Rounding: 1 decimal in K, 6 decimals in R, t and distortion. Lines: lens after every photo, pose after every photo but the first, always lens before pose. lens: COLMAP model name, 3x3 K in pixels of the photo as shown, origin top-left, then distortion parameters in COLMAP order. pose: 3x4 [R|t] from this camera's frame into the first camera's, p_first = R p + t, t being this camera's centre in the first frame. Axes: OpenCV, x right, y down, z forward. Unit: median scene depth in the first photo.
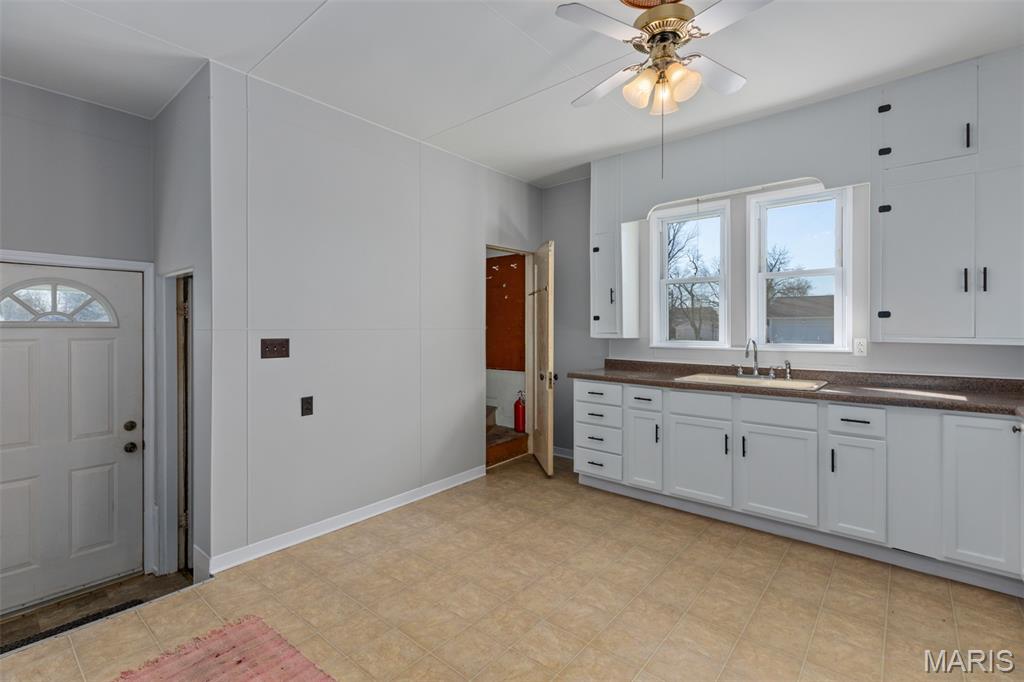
lens RADIAL K [[469.3, 0, 506.2], [0, 469.3, 332.7], [0, 0, 1]] dist [0.001277, 0.000094]
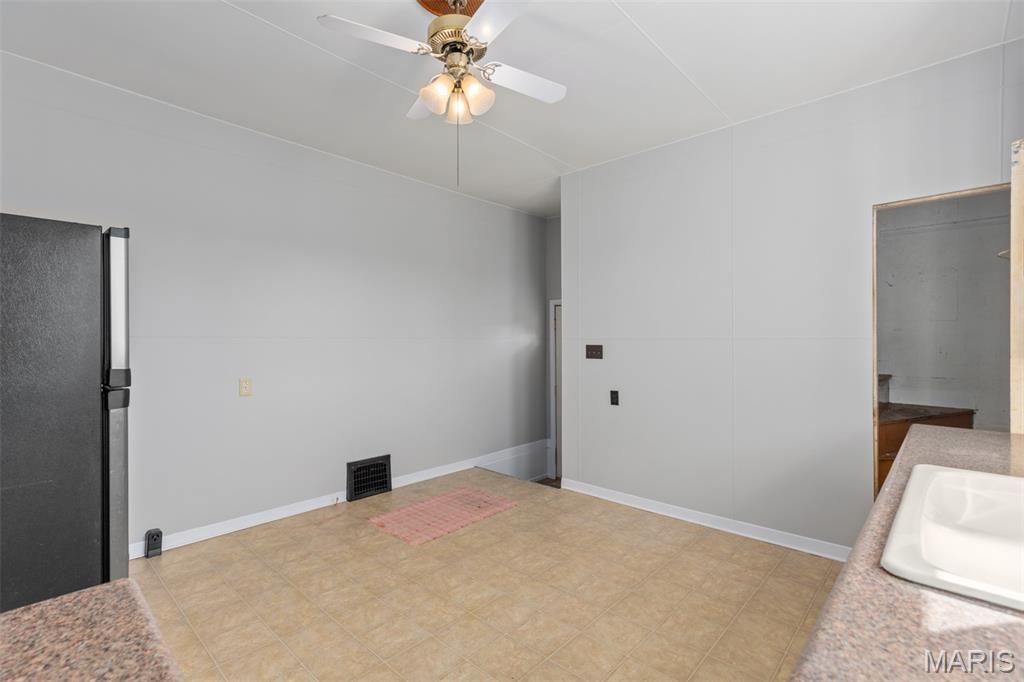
lens RADIAL K [[469.3, 0, 506.6], [0, 469.3, 339.0], [0, 0, 1]] dist [0.001277, 0.000094]
pose [[-0.044080, 0.003737, -0.999021, 0.932458], [-0.013911, 0.999894, 0.004354, -0.007905], [0.998931, 0.014089, -0.044023, 0.802688]]
